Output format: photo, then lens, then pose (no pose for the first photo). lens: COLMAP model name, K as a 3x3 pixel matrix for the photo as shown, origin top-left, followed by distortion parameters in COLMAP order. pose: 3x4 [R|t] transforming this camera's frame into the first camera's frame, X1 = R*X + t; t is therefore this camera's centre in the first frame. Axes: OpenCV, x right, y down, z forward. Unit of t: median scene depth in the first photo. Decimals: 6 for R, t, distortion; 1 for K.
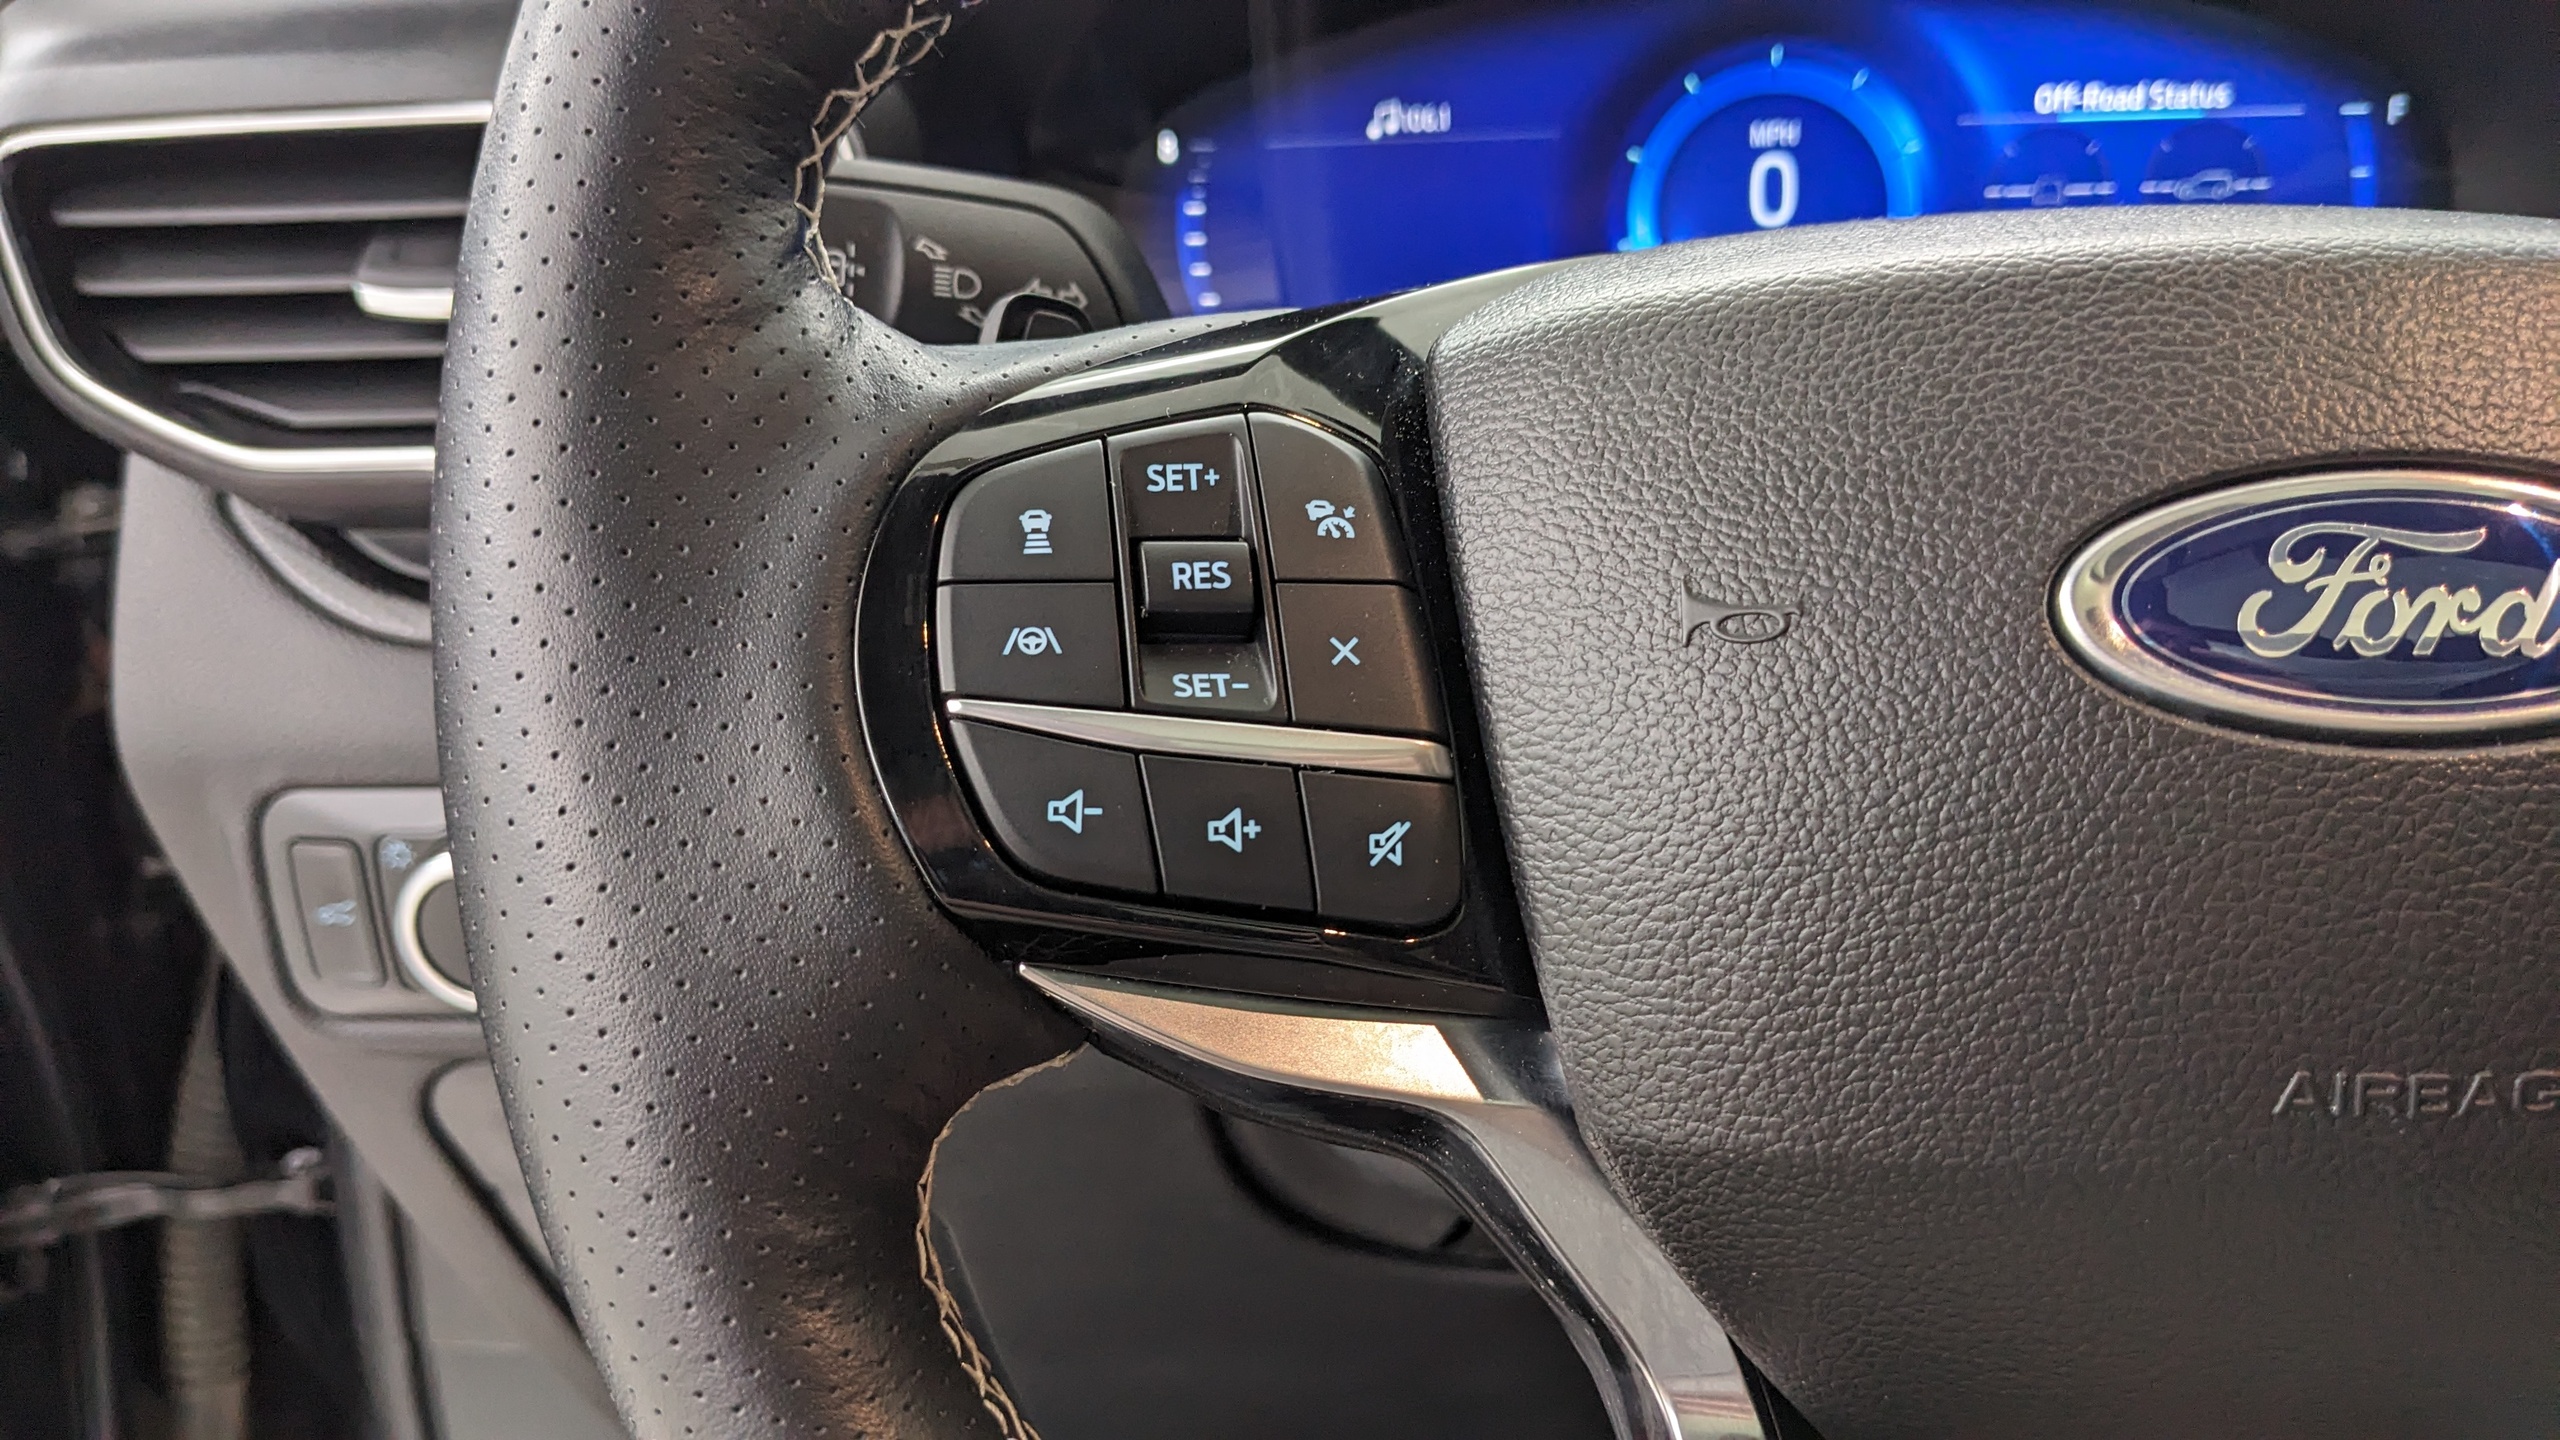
lens RADIAL K [[2074.3, 0, 1293.3], [0, 2074.3, 726.8], [0, 0, 1]] dist [0.066323, -0.120206]
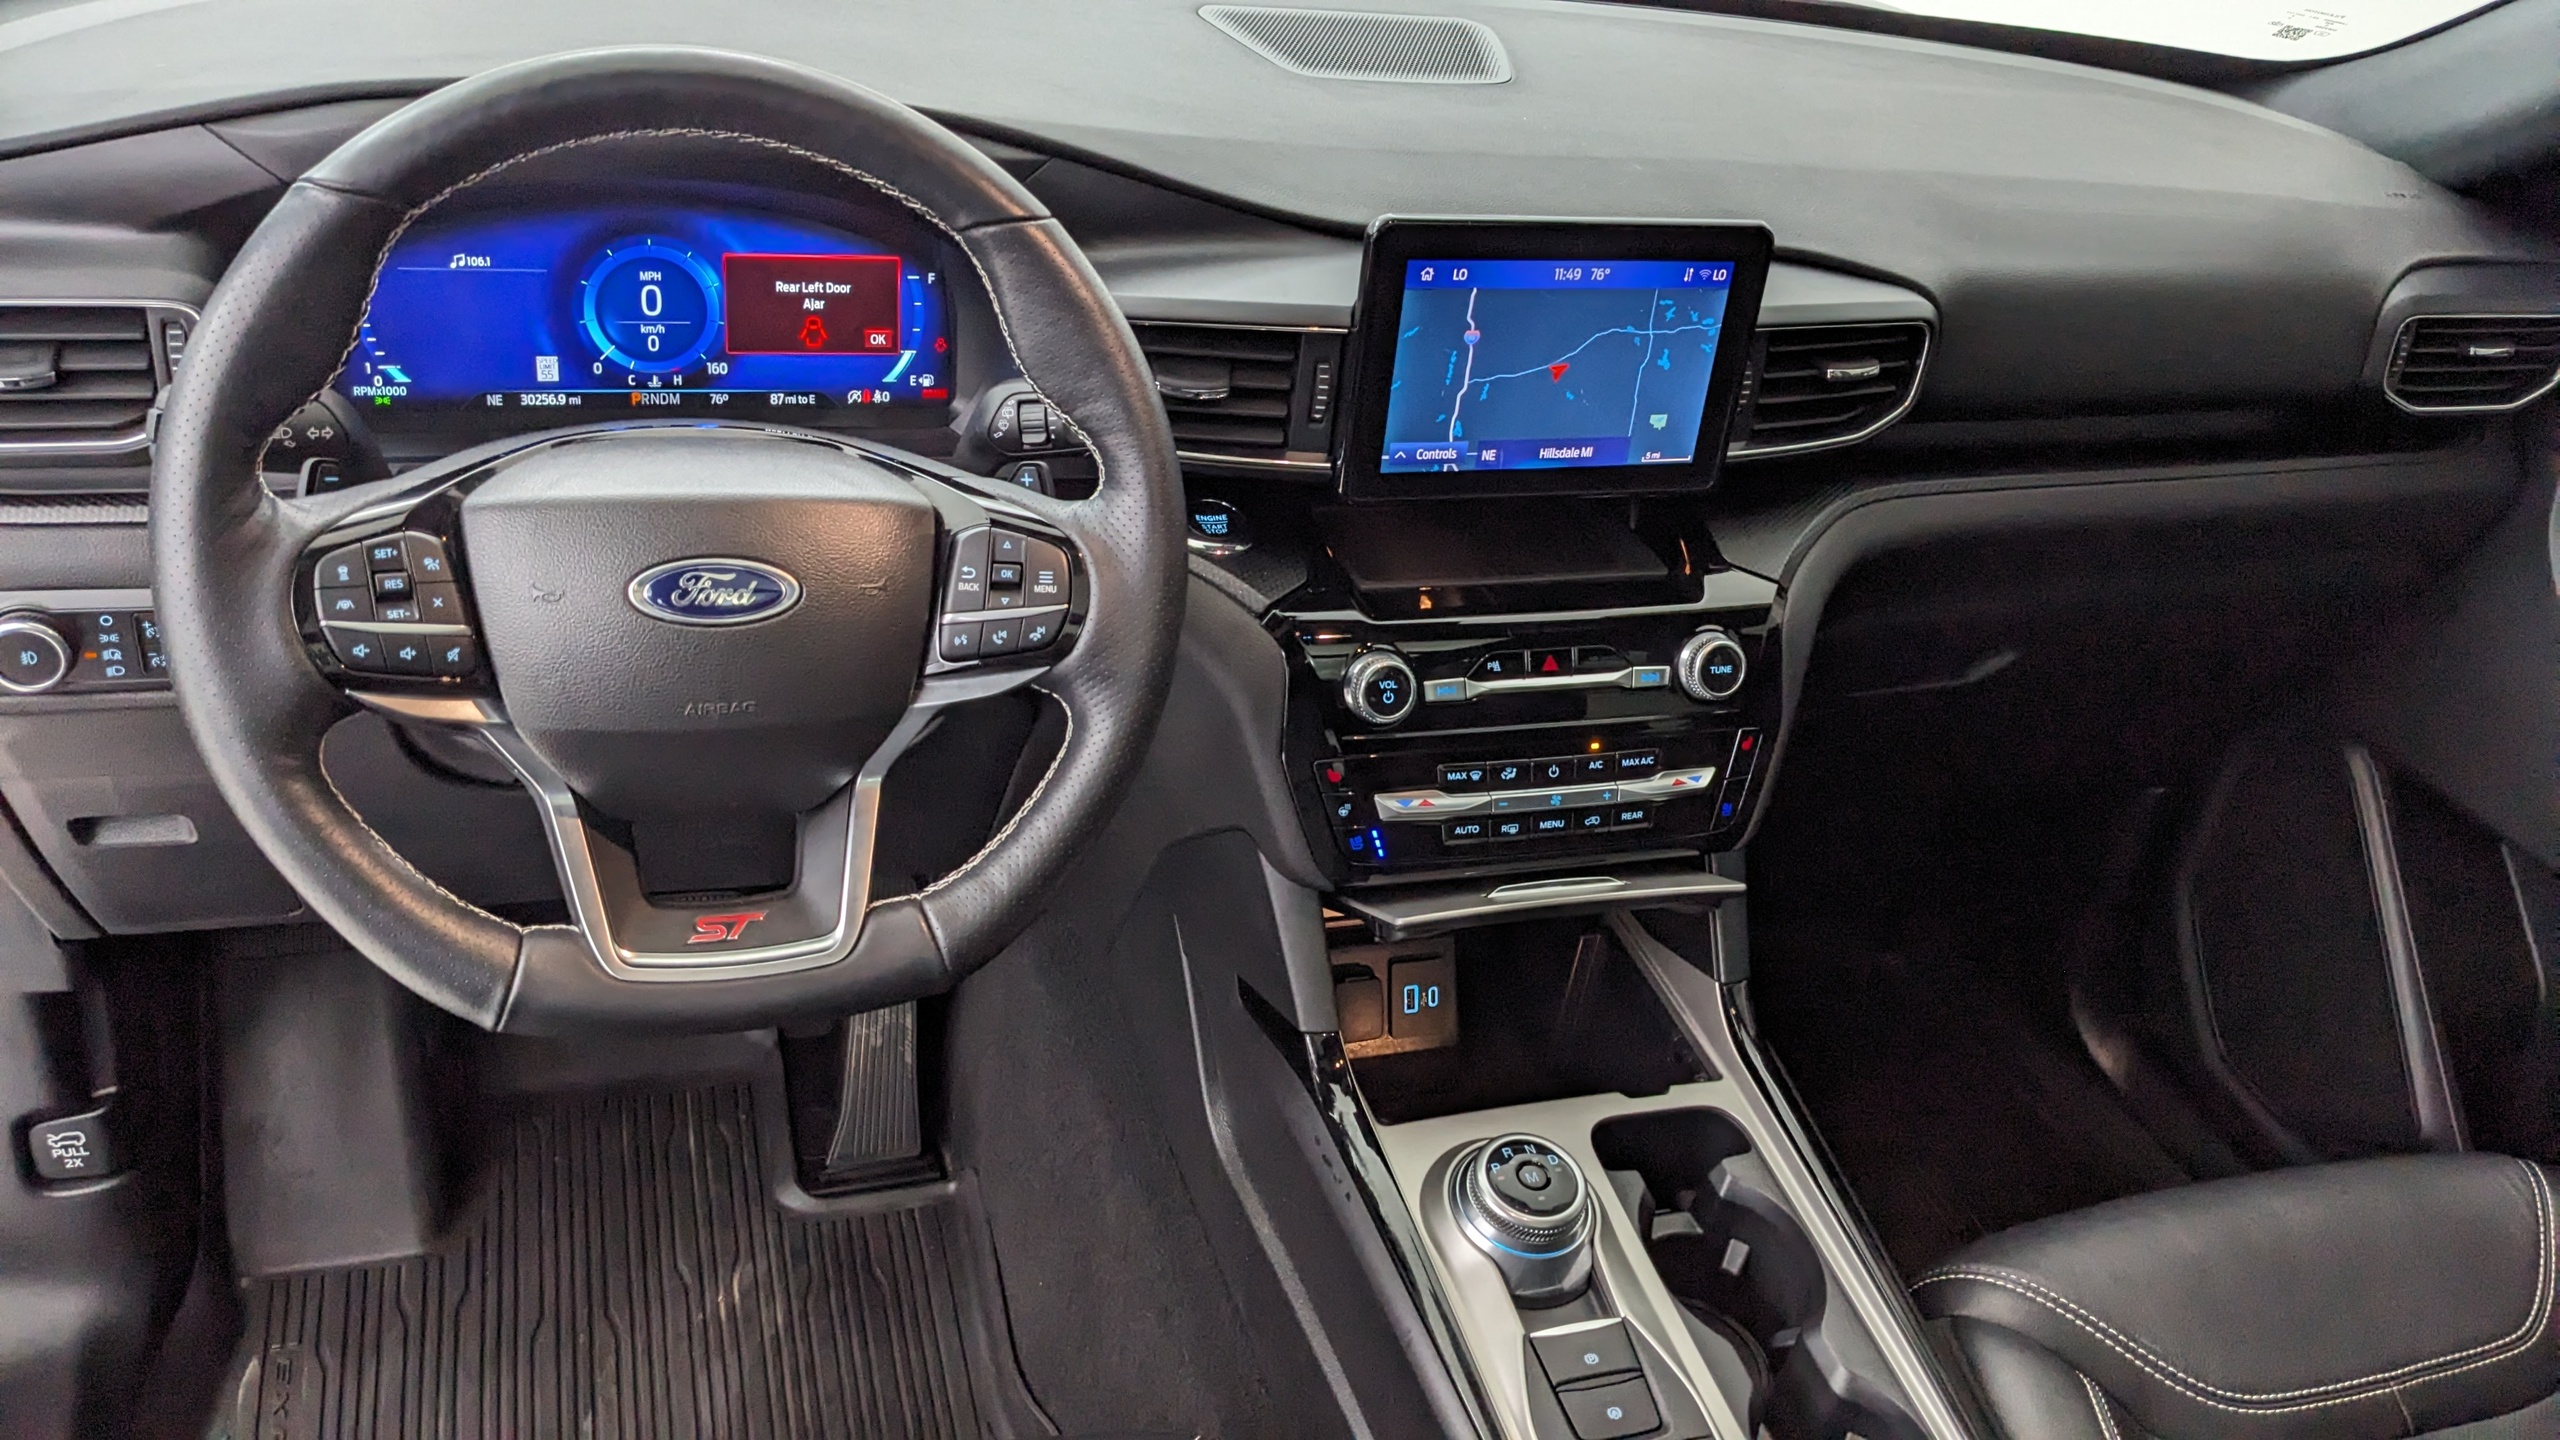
lens RADIAL K [[2074.3, 0, 1293.3], [0, 2074.3, 726.8], [0, 0, 1]] dist [0.066323, -0.120206]
pose [[0.928281, -0.049777, 0.368534, 0.054565], [-0.022420, 0.981708, 0.189070, -0.540536], [-0.371204, -0.183772, 0.910184, -2.896812]]
